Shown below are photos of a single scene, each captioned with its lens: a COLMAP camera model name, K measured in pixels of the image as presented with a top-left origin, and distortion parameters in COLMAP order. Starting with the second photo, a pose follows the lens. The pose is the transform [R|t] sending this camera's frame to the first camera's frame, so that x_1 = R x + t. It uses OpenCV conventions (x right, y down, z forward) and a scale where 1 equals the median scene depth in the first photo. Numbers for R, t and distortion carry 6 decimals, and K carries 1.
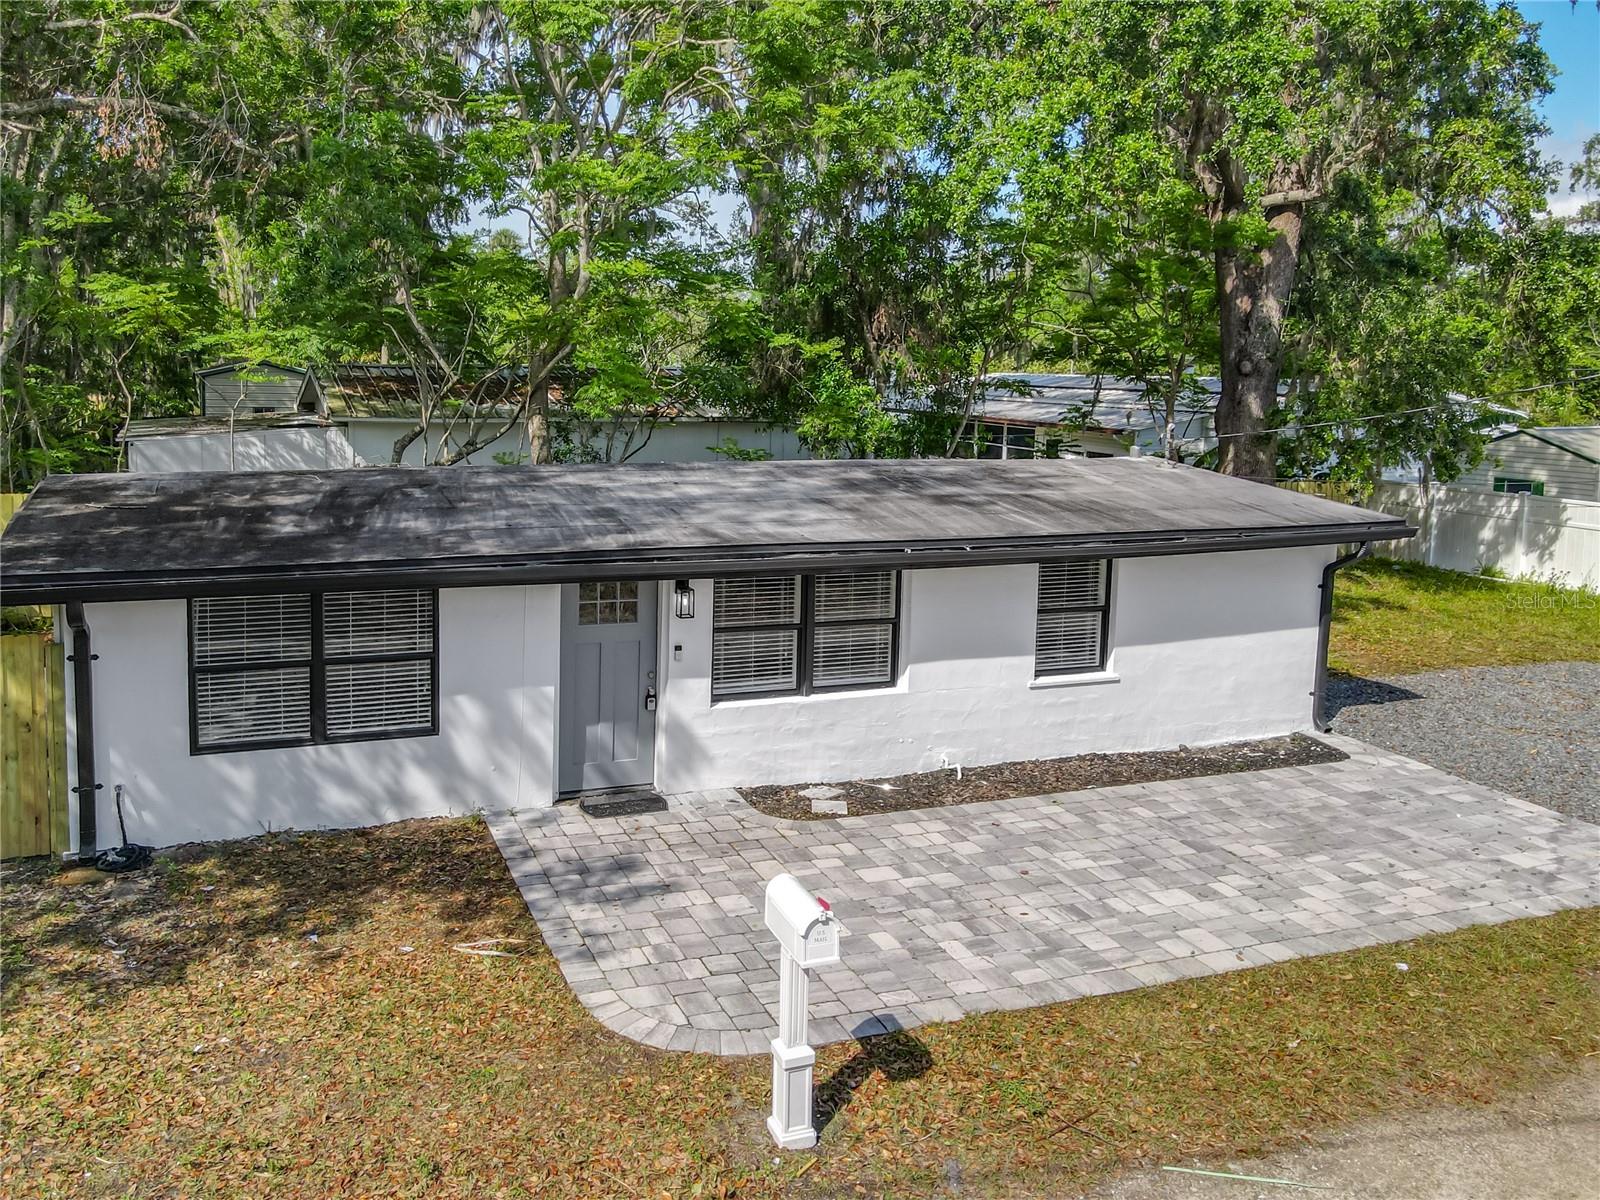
lens RADIAL K [[1219.2, 0, 664.8], [0, 1219.2, 503.8], [0, 0, 1]] dist [0.008160, 0.014903]
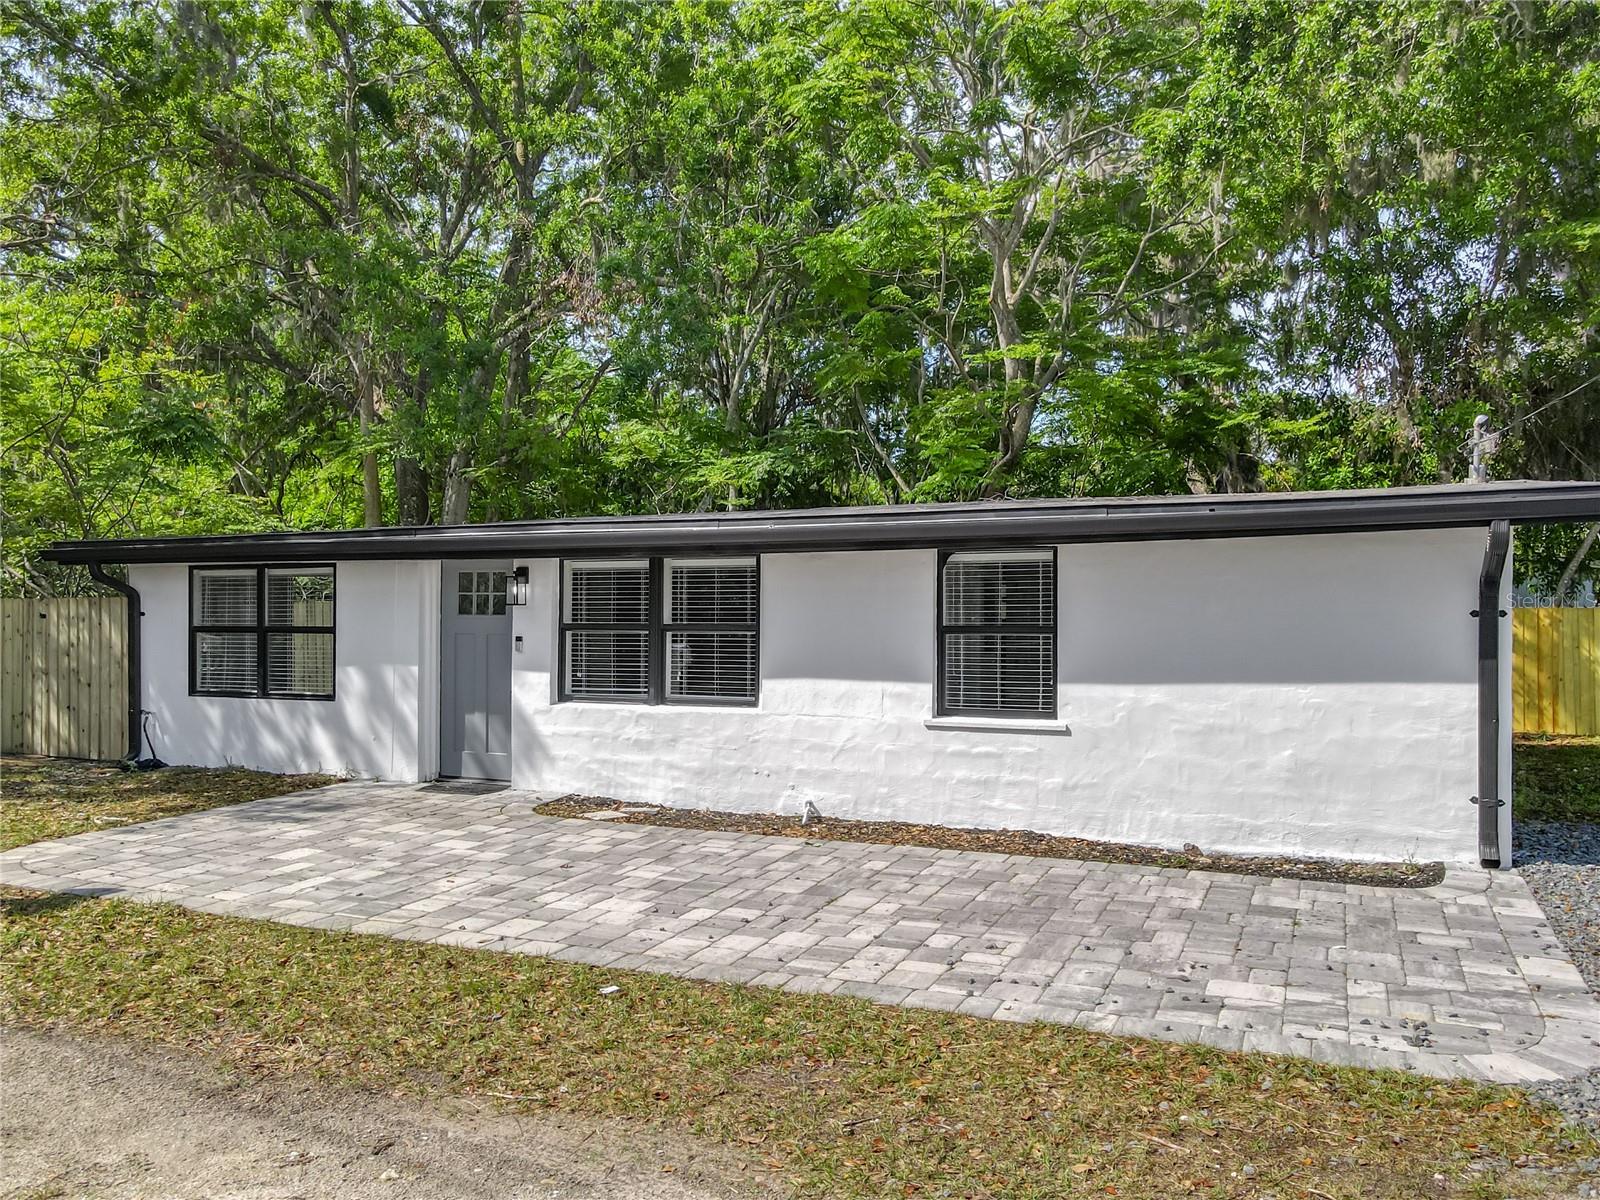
lens RADIAL K [[1203.8, 0, 800.0], [0, 1203.8, 600.0], [0, 0, 1]] dist [0.011126, -0.002010]
pose [[0.735070, -0.022915, -0.677604, 0.921200], [-0.059366, 0.993415, -0.097996, 0.183049], [0.675387, 0.112261, 0.728869, 0.463791]]
